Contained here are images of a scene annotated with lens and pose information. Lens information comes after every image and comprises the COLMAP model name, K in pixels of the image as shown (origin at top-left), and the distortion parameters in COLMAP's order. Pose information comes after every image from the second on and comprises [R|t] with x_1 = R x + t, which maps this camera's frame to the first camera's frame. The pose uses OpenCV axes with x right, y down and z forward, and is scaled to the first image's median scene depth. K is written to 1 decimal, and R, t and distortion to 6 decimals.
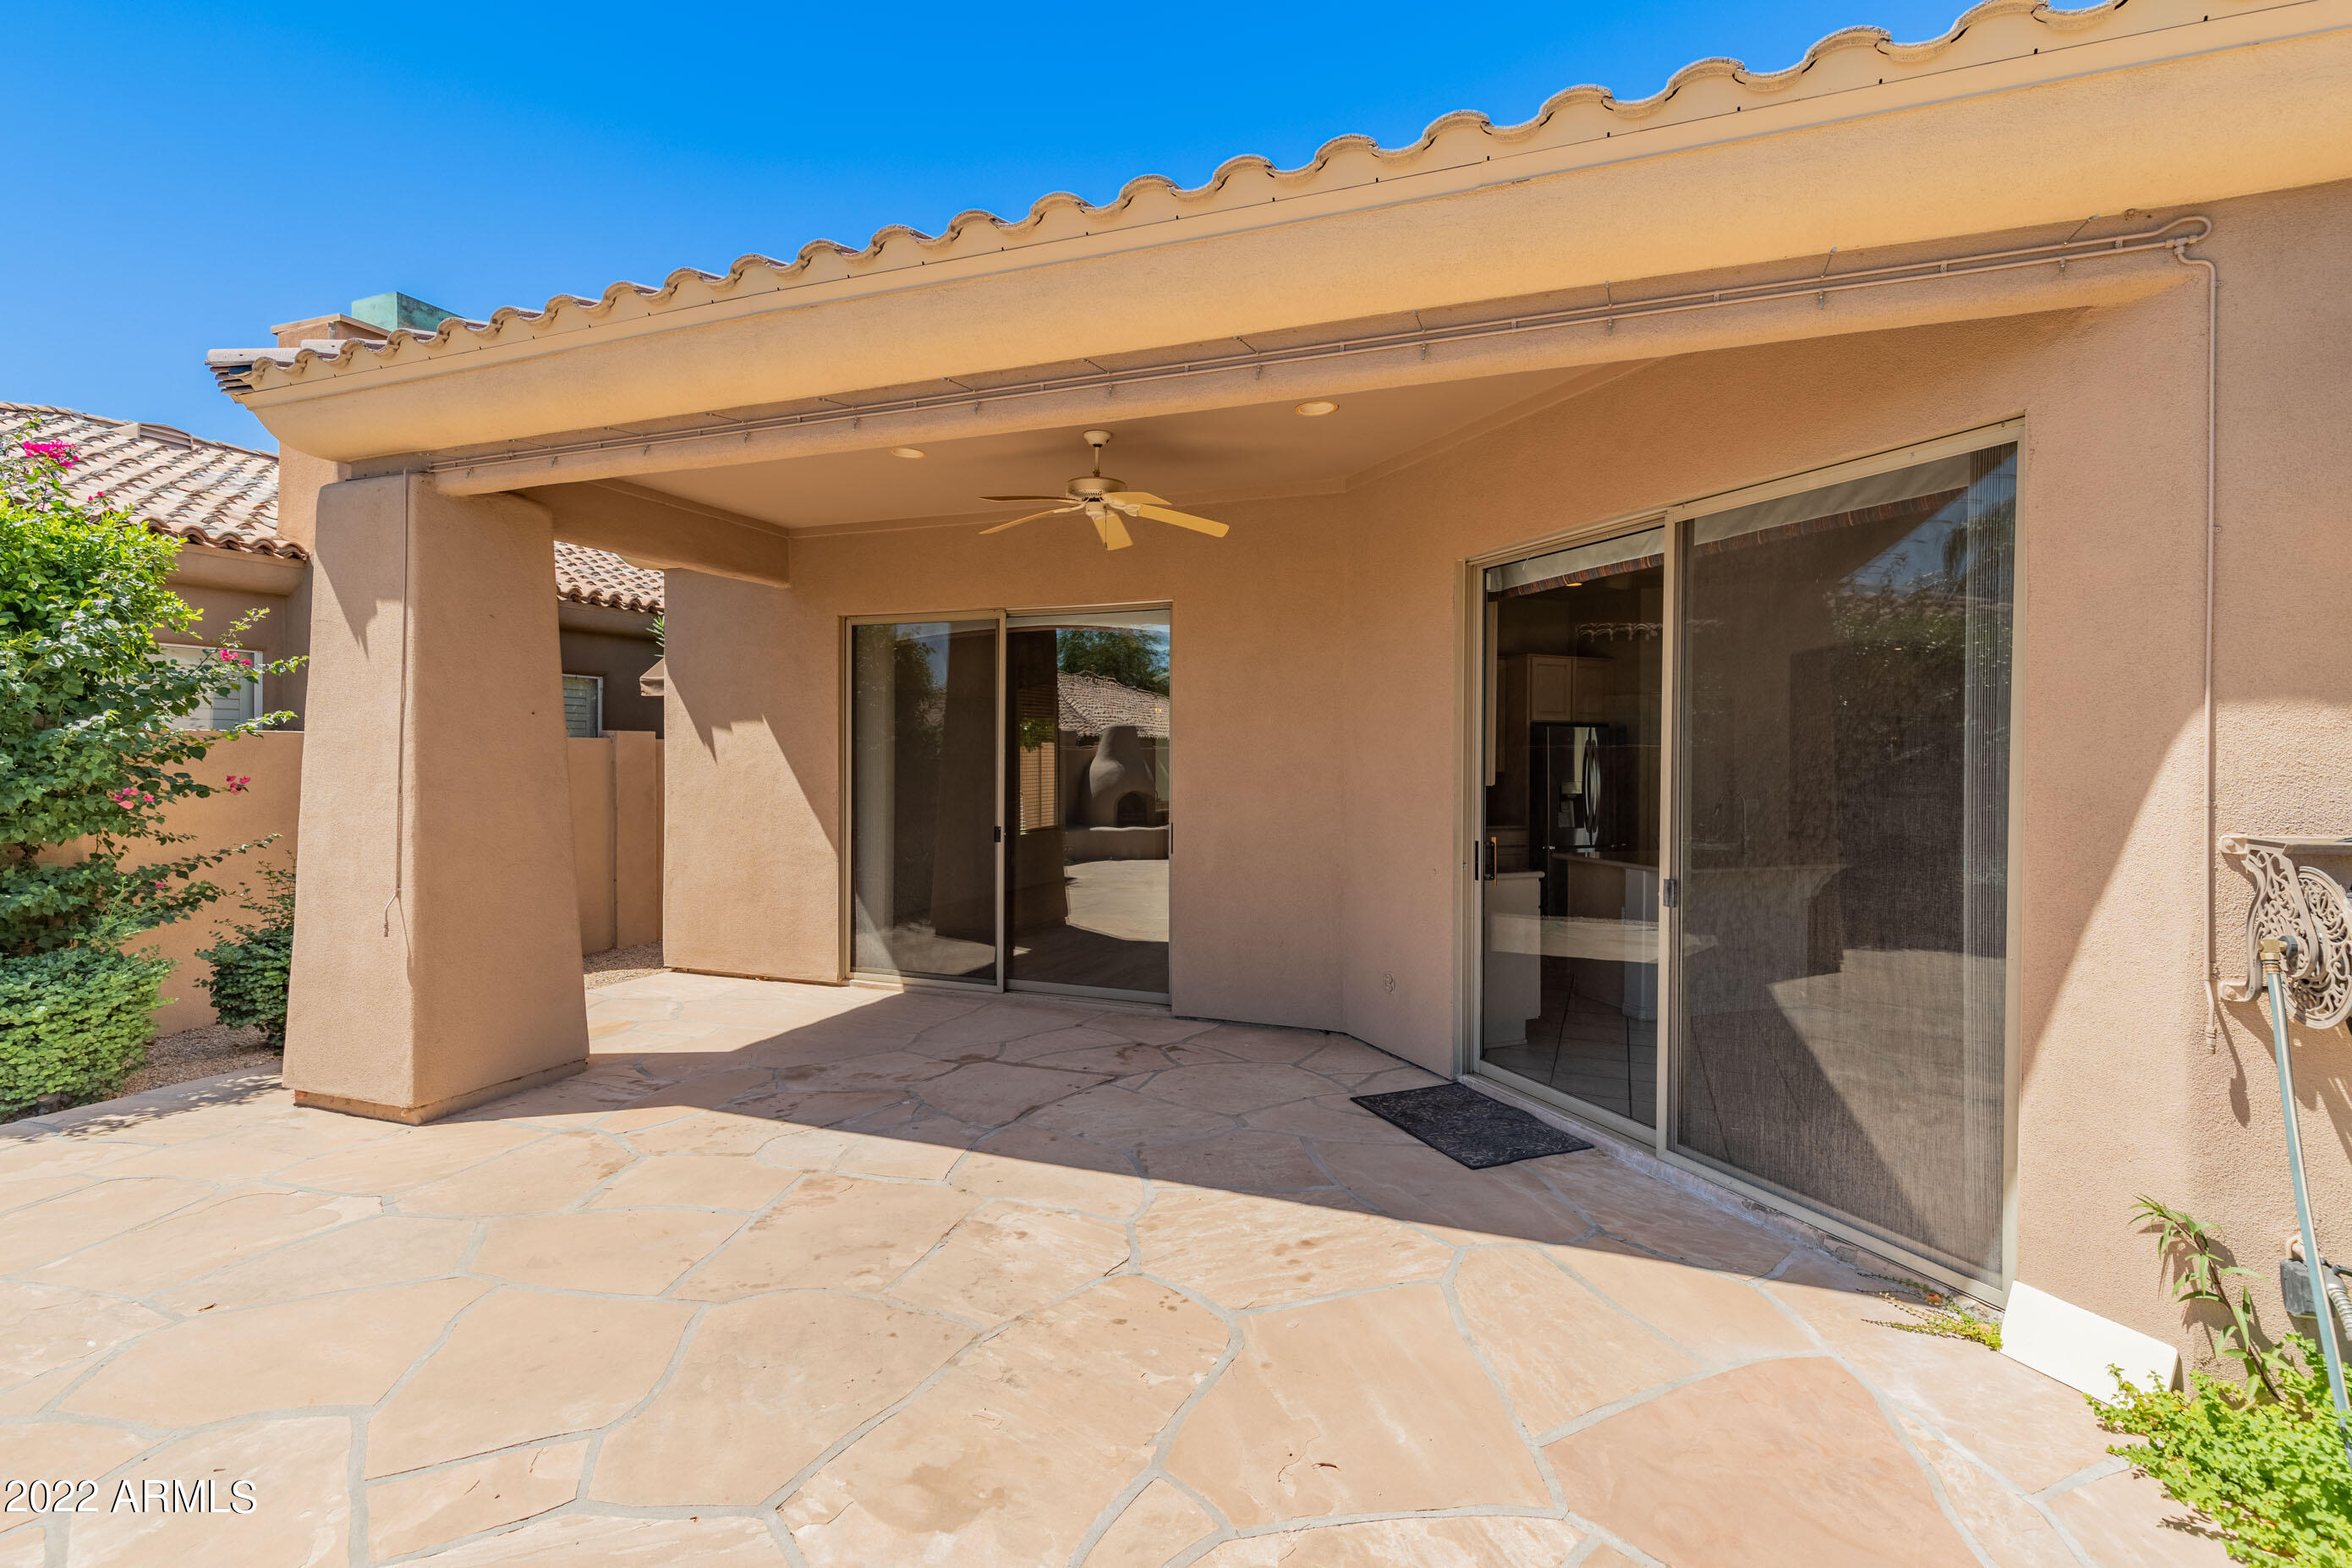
lens RADIAL K [[1080.8, 0, 1198.4], [0, 1080.8, 760.8], [0, 0, 1]] dist [0.003958, 0.000591]
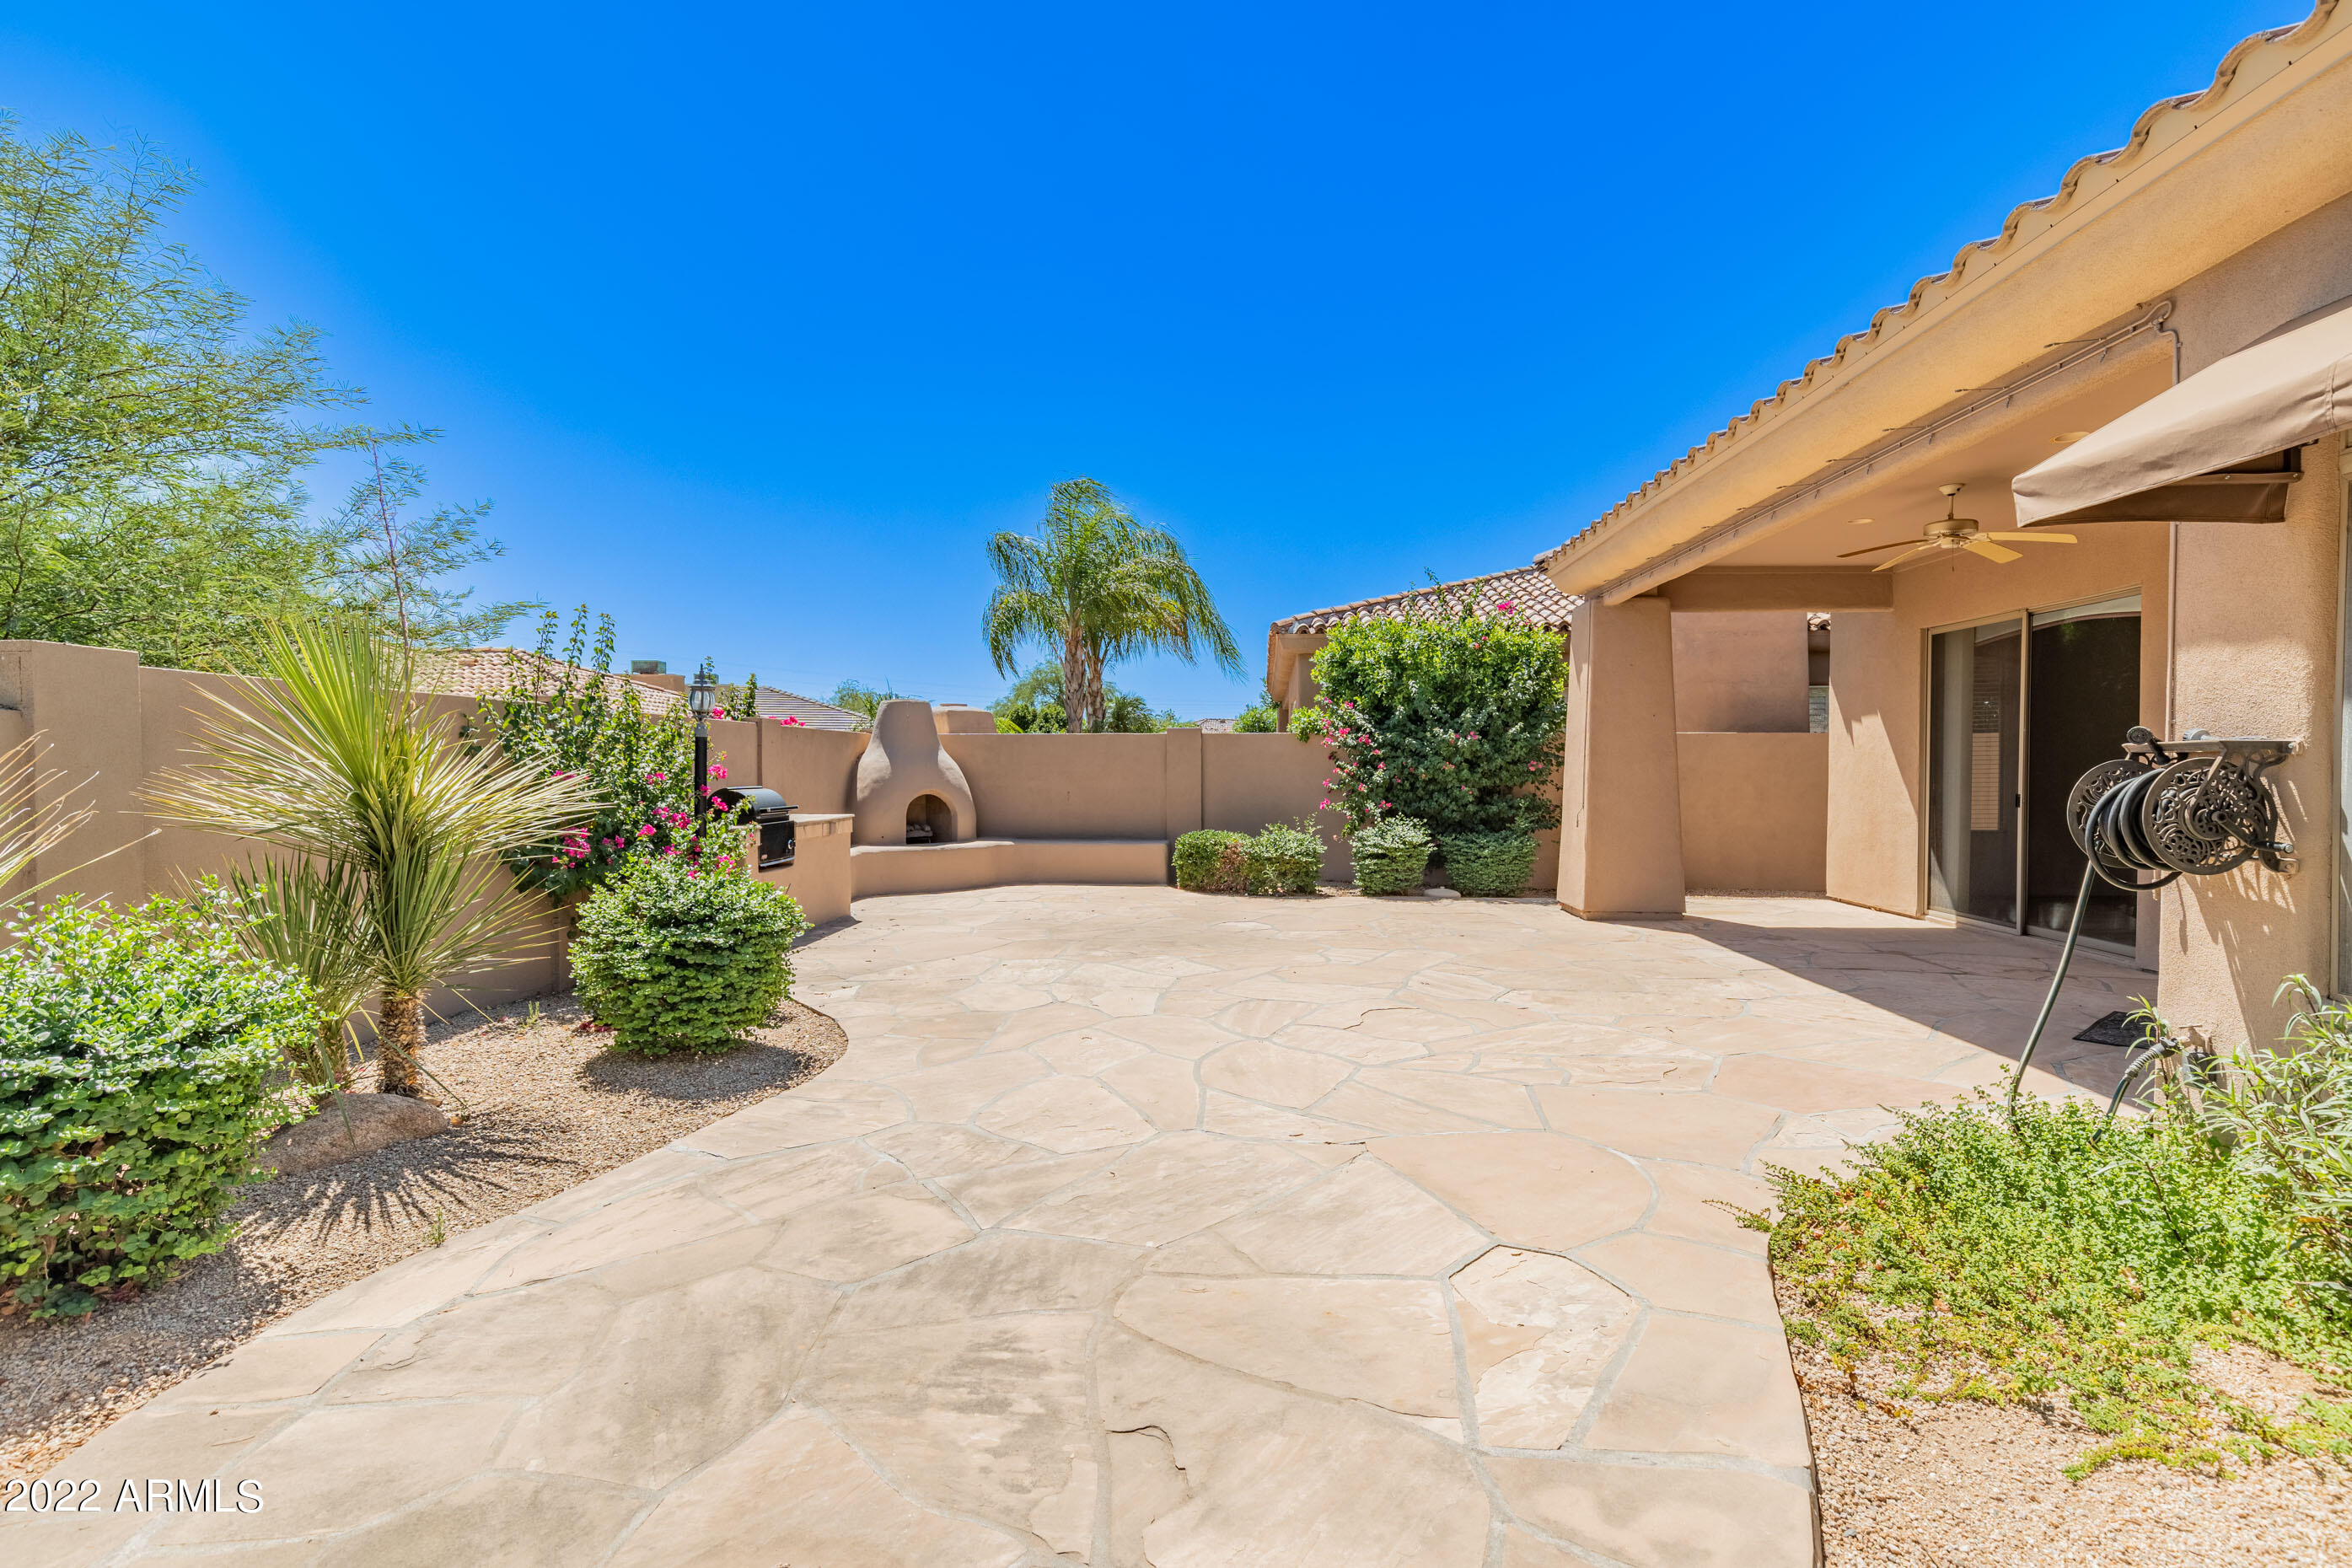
lens RADIAL K [[1131.5, 0, 1176.0], [0, 1131.5, 784.0], [0, 0, 1]] dist [0.001517, -0.000290]
pose [[0.290323, 0.011908, -0.956855, 0.950184], [-0.005400, 0.999927, 0.010806, 0.053695], [0.956914, 0.002030, 0.290366, -0.313412]]
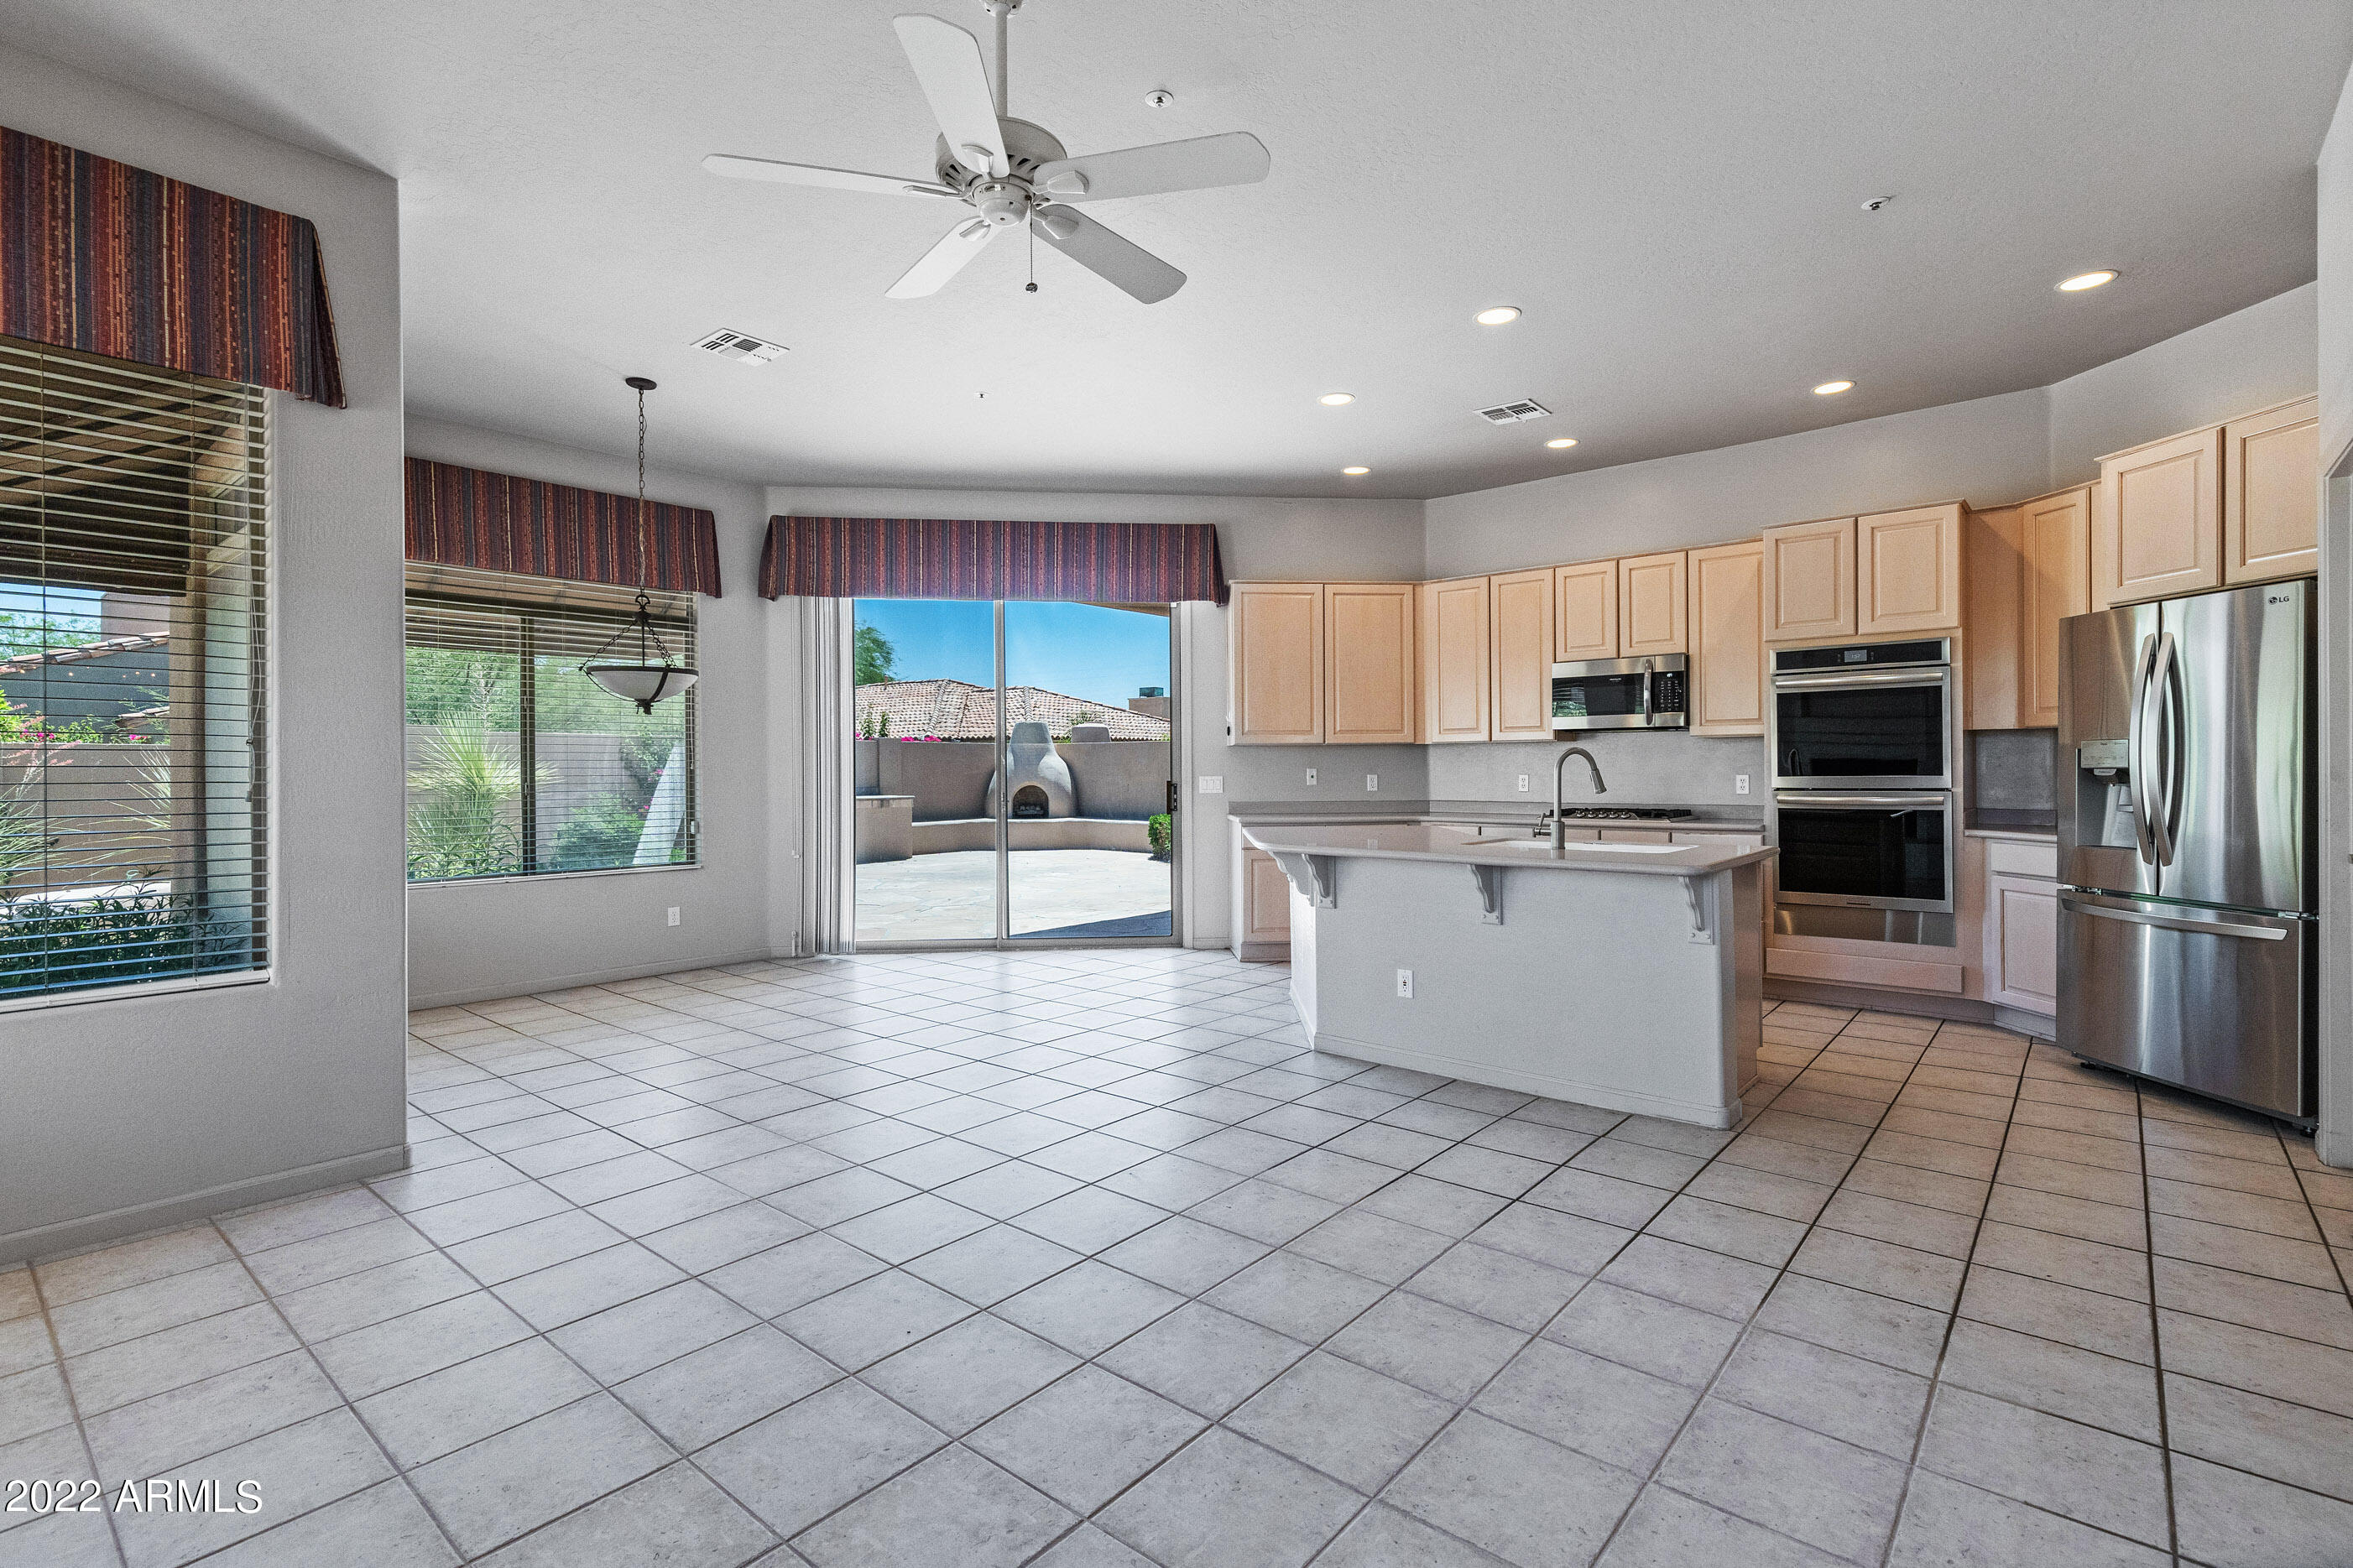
lens RADIAL K [[1081.2, 0, 1198.9], [0, 1081.2, 760.8], [0, 0, 1]] dist [0.003958, 0.000591]
pose [[-0.318527, -0.005755, -0.947896, 1.542310], [-0.003037, 0.999983, -0.005051, 0.044470], [0.947909, 0.001270, -0.318539, 1.443850]]
